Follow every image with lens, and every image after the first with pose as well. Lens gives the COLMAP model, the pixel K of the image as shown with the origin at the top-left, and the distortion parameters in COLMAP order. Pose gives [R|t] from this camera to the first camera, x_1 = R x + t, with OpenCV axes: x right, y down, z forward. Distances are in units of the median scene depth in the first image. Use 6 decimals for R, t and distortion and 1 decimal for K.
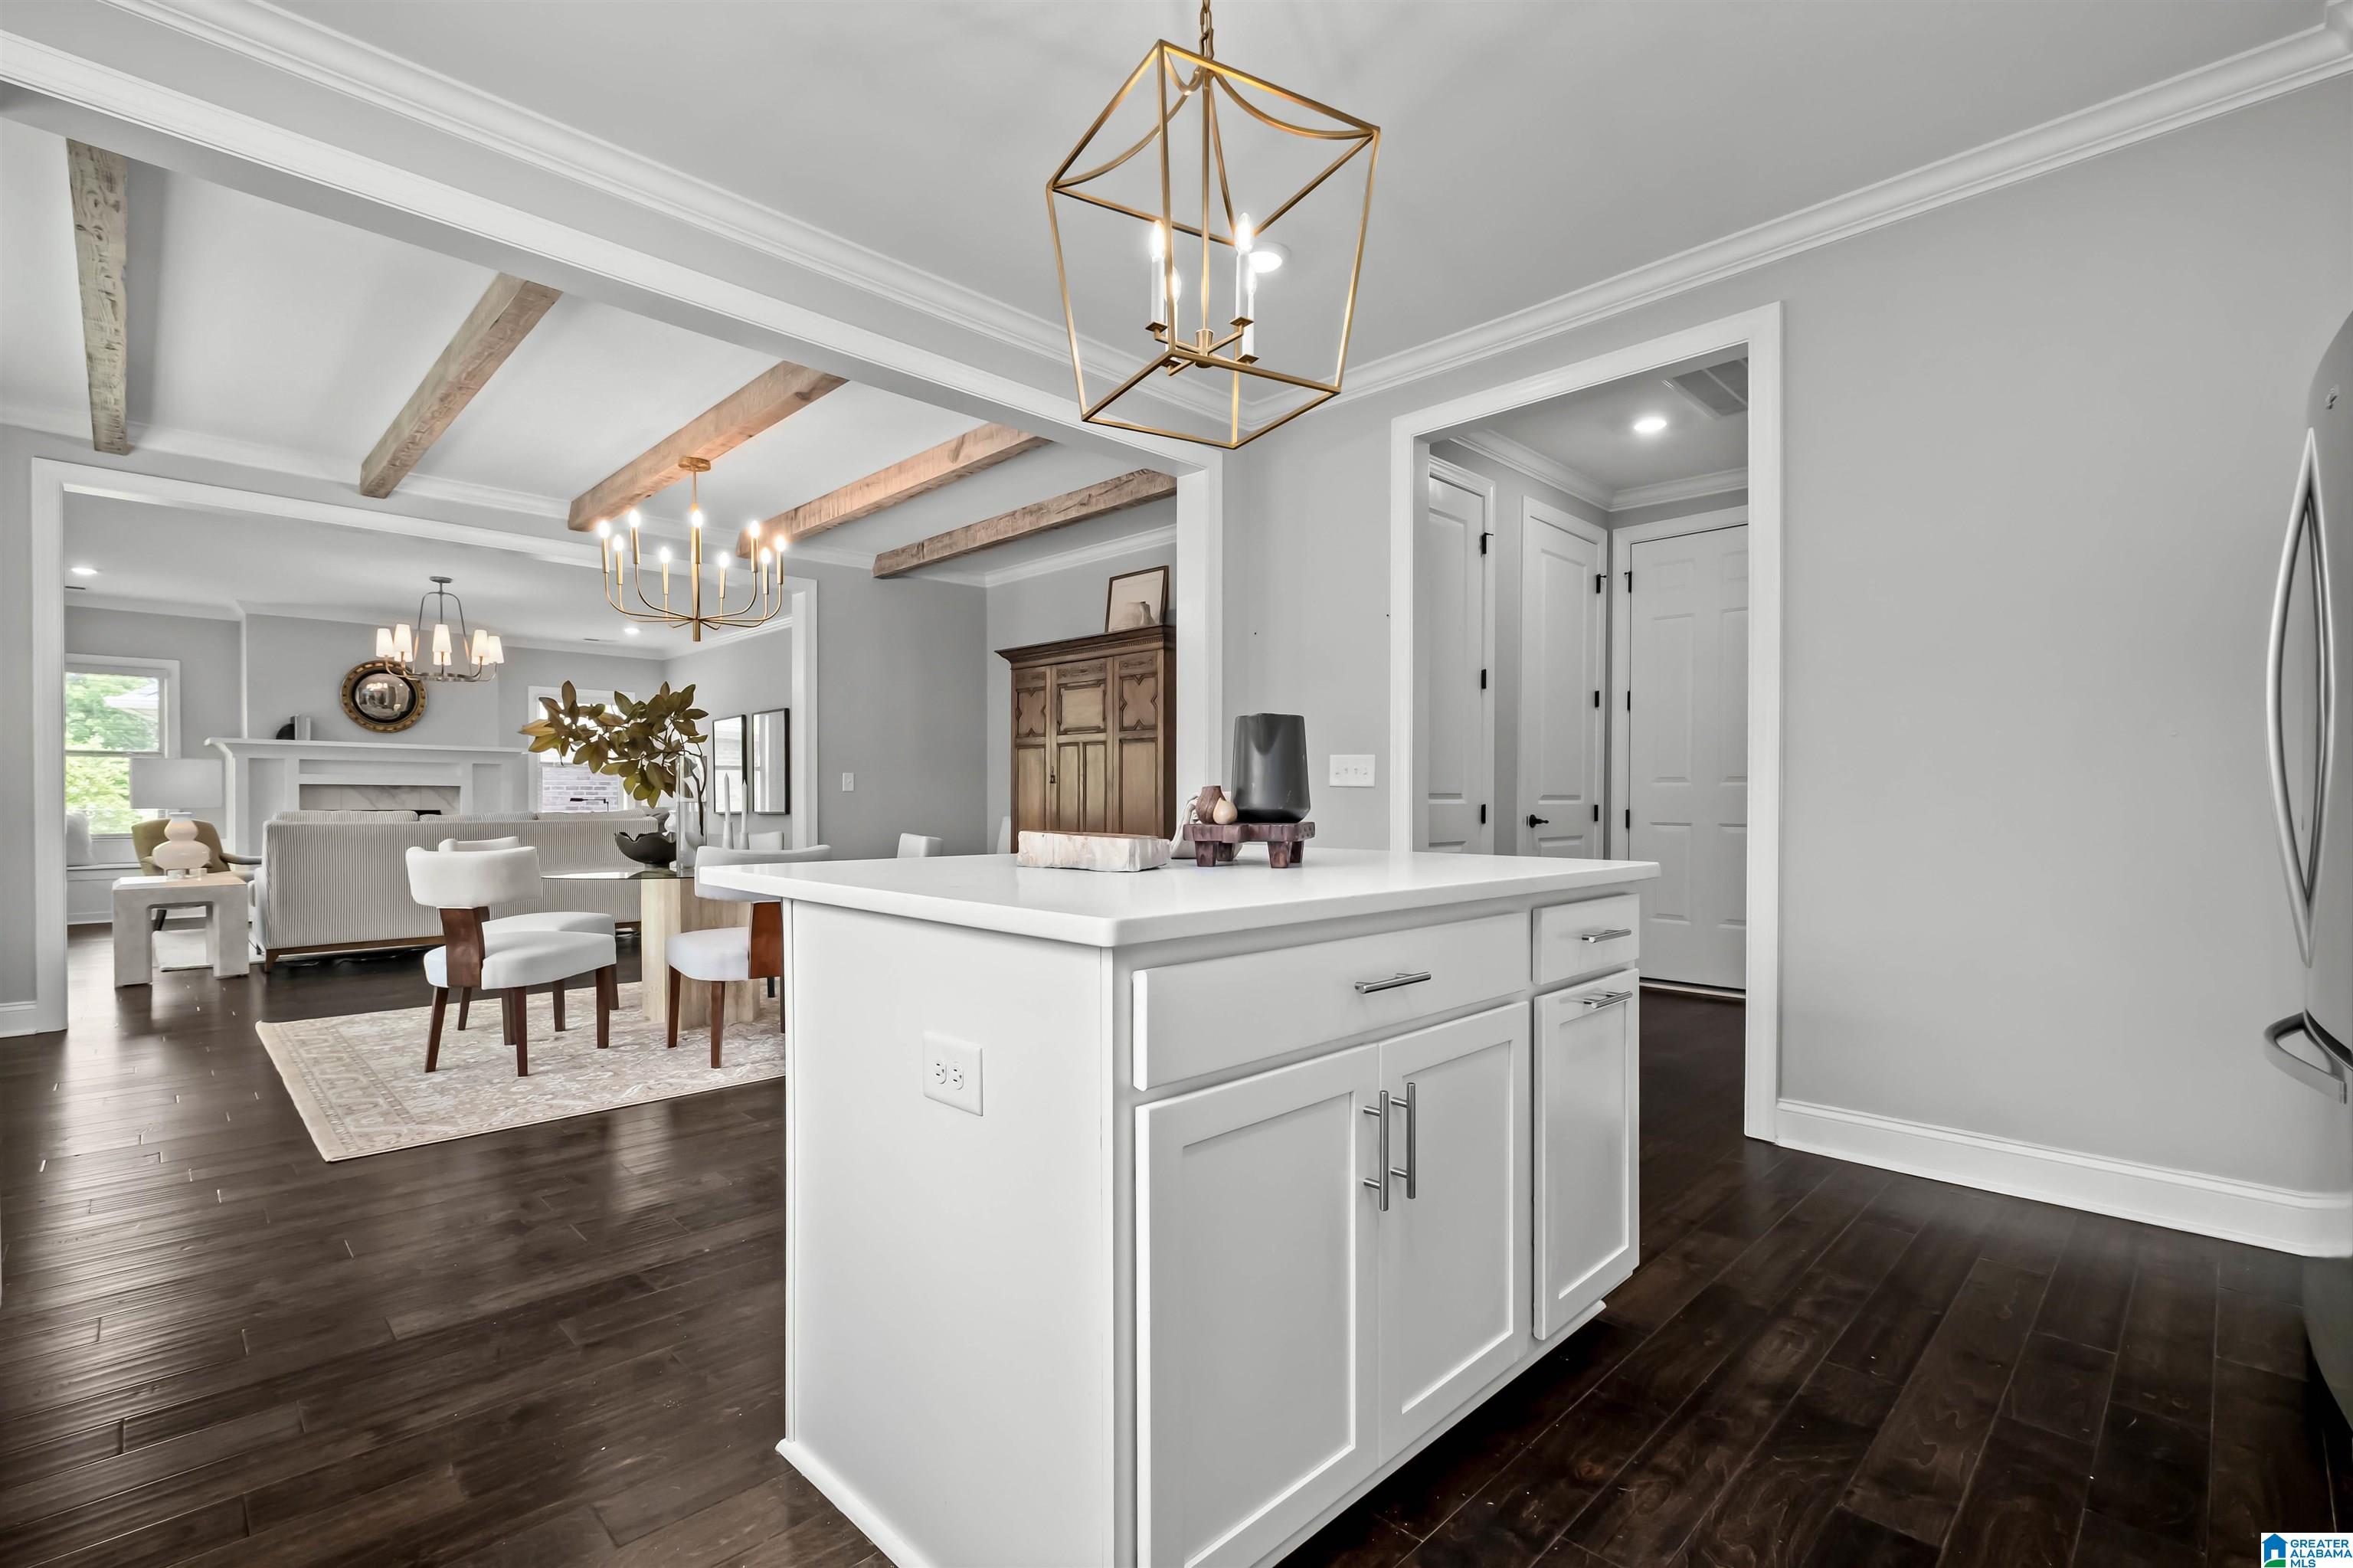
lens RADIAL K [[1057.8, 0, 1159.6], [0, 1057.8, 796.8], [0, 0, 1]] dist [-0.002304, -0.000205]
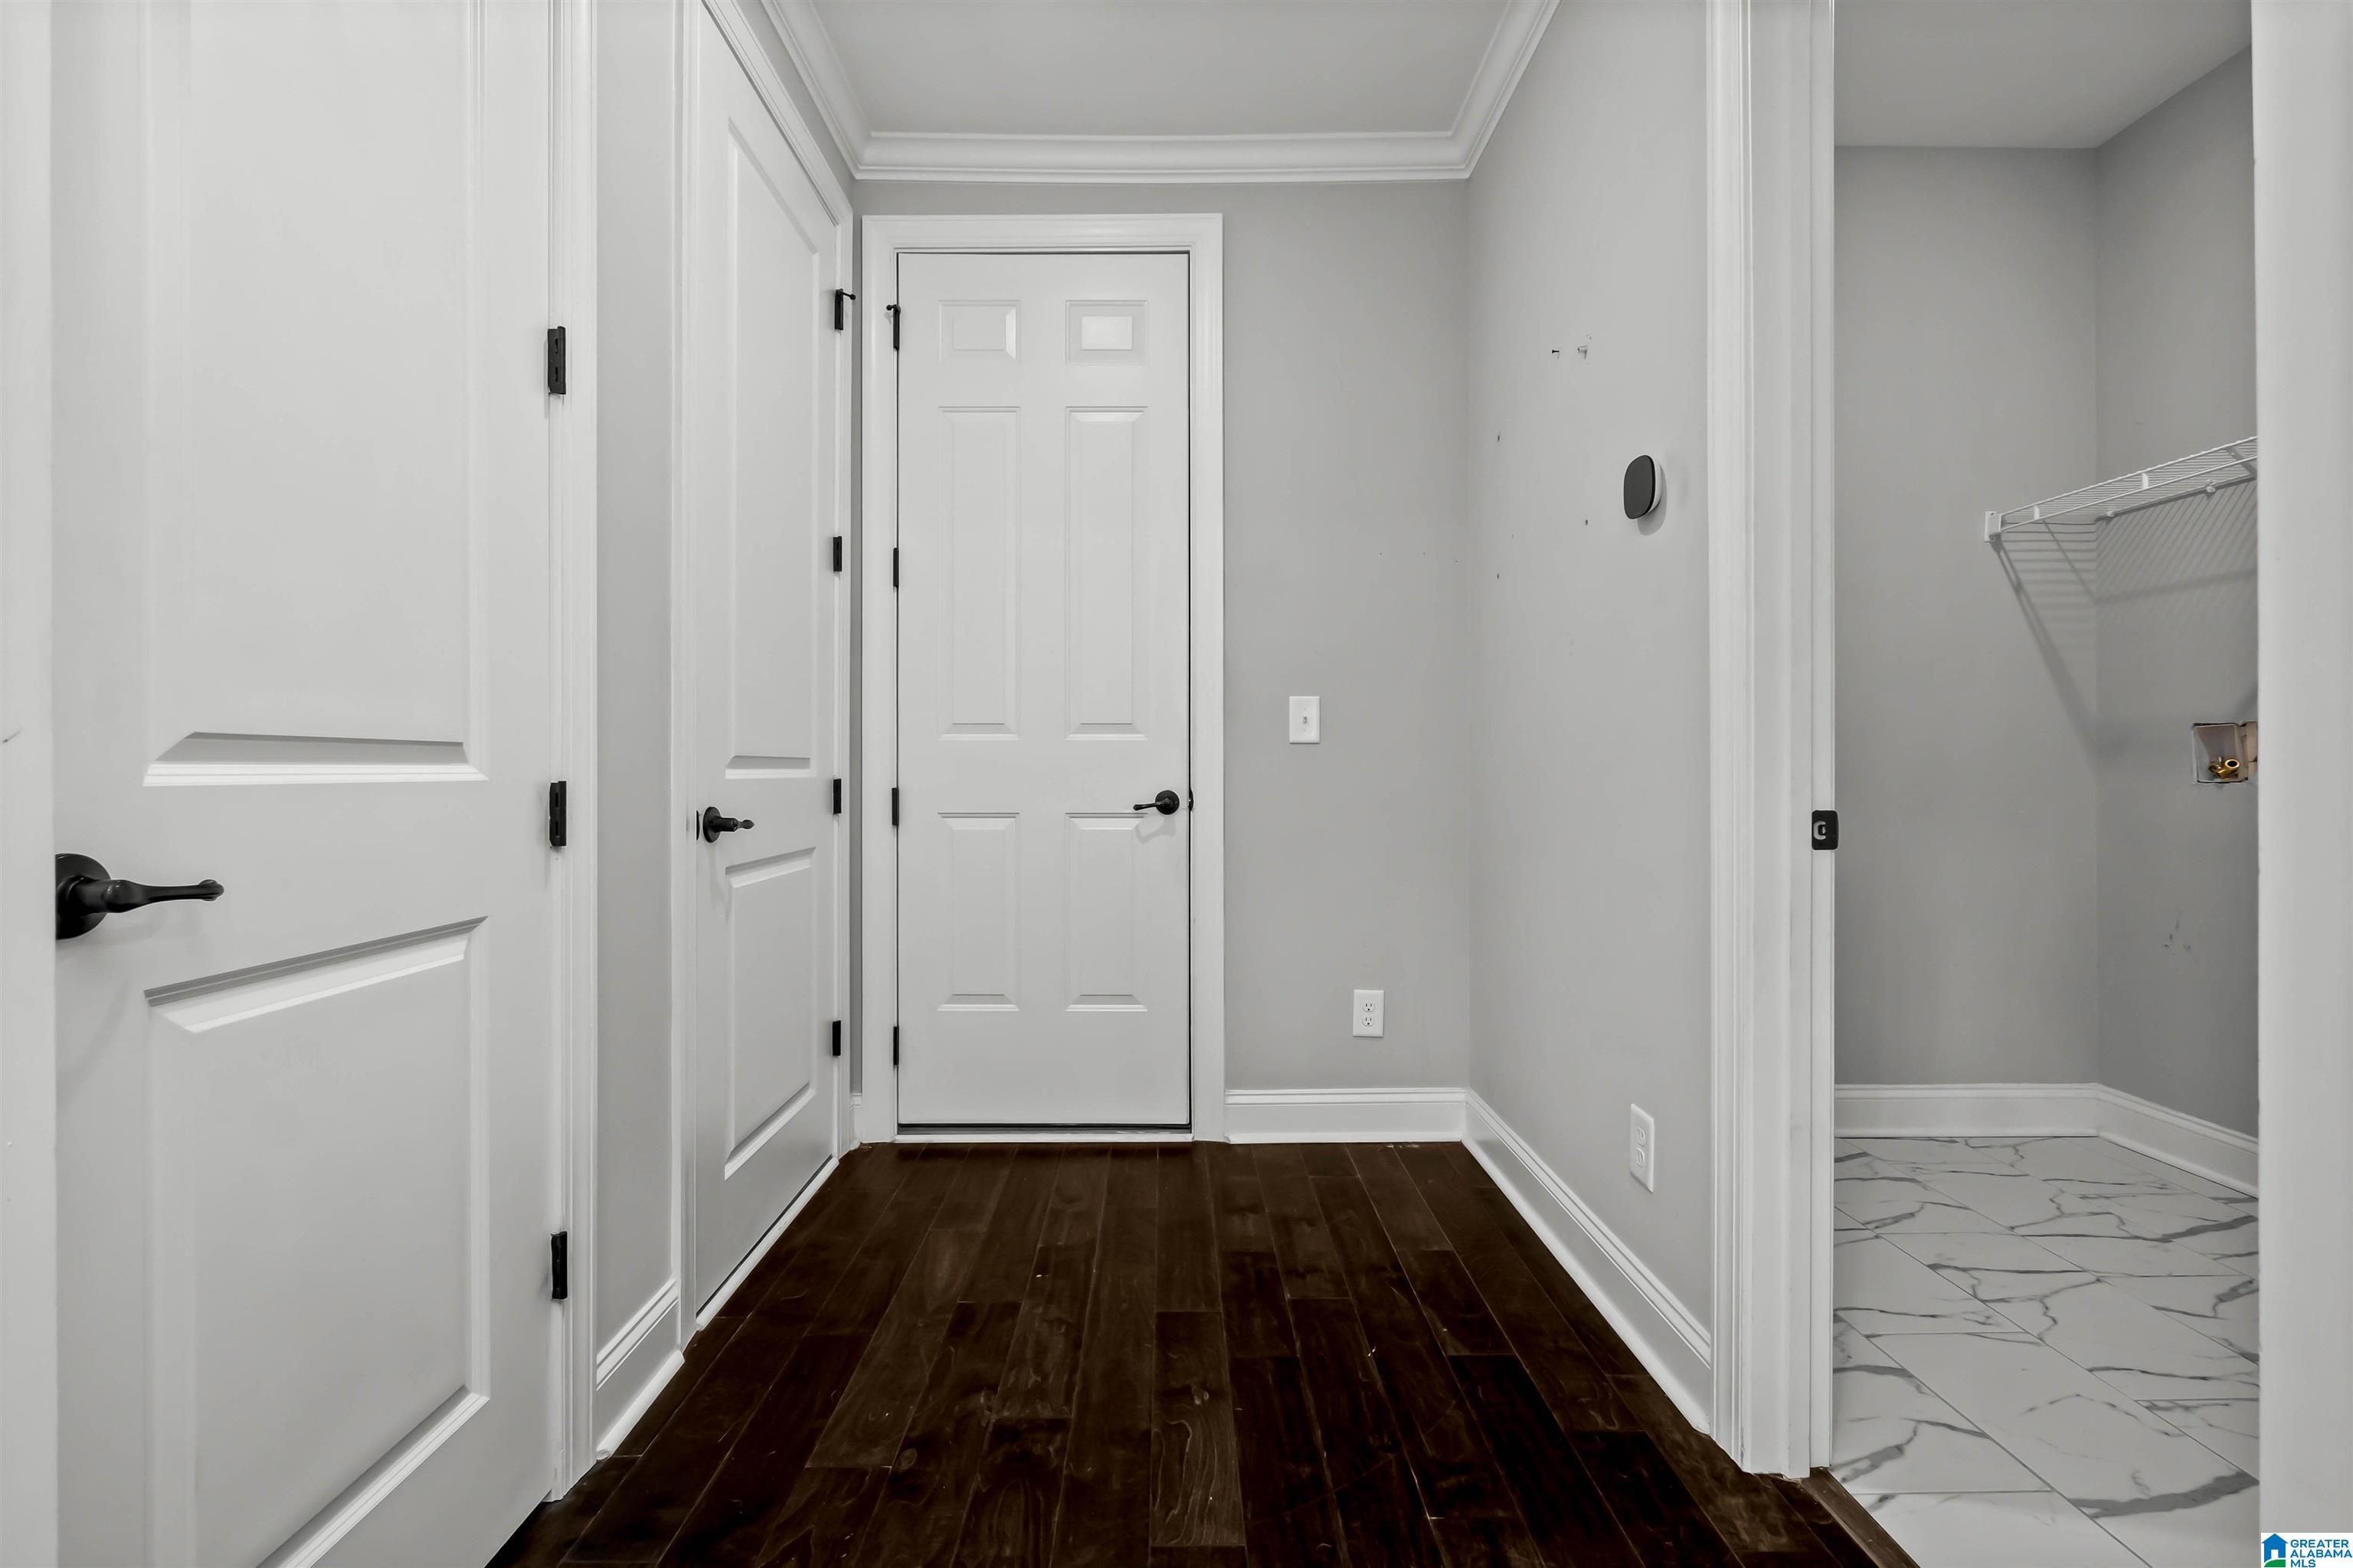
lens RADIAL K [[1057.8, 0, 1172.5], [0, 1057.8, 772.3], [0, 0, 1]] dist [-0.002304, -0.000205]
pose [[0.698856, -0.007228, 0.715226, 0.215485], [0.006671, 0.999971, 0.003587, 0.004650], [-0.715232, 0.002265, 0.698884, 0.672239]]
